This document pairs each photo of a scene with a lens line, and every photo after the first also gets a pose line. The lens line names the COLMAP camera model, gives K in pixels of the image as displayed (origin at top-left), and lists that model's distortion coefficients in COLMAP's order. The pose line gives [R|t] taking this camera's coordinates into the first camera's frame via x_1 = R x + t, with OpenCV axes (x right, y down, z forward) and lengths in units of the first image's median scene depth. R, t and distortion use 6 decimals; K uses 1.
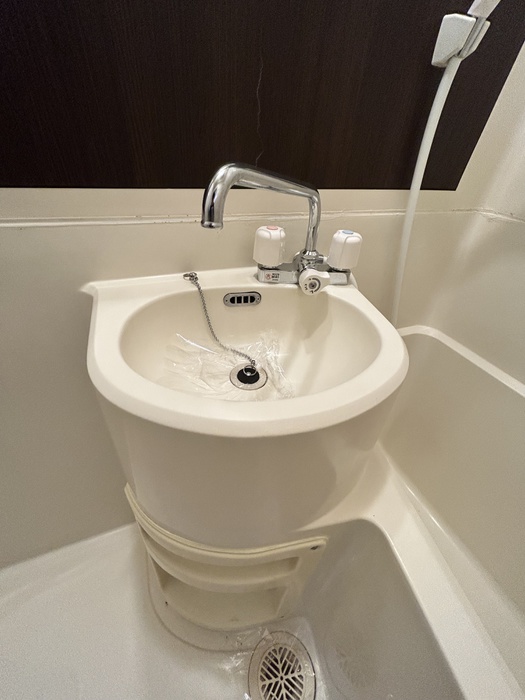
lens RADIAL K [[281.1, 0, 262.5], [0, 281.1, 350.0], [0, 0, 1]] dist [-0.001216, -0.000157]
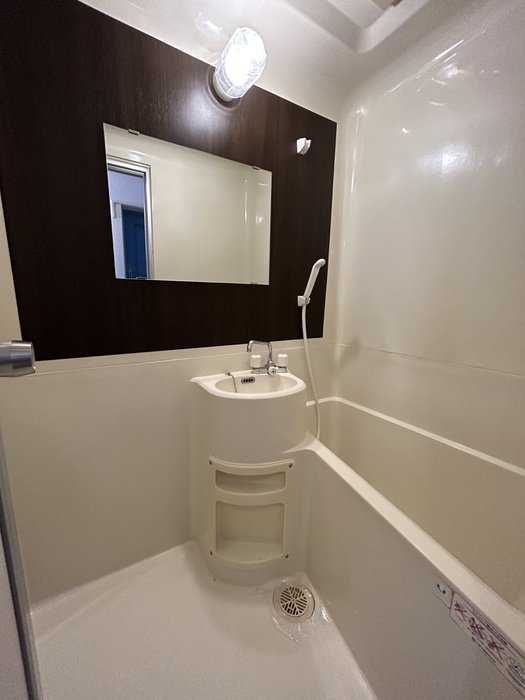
lens RADIAL K [[281.1, 0, 262.5], [0, 281.1, 350.0], [0, 0, 1]] dist [-0.001216, -0.000157]
pose [[0.986229, -0.084393, 0.142231, -0.288758], [0.140727, 0.879996, -0.453654, 0.783069], [-0.086878, 0.467423, 0.879755, -1.461774]]
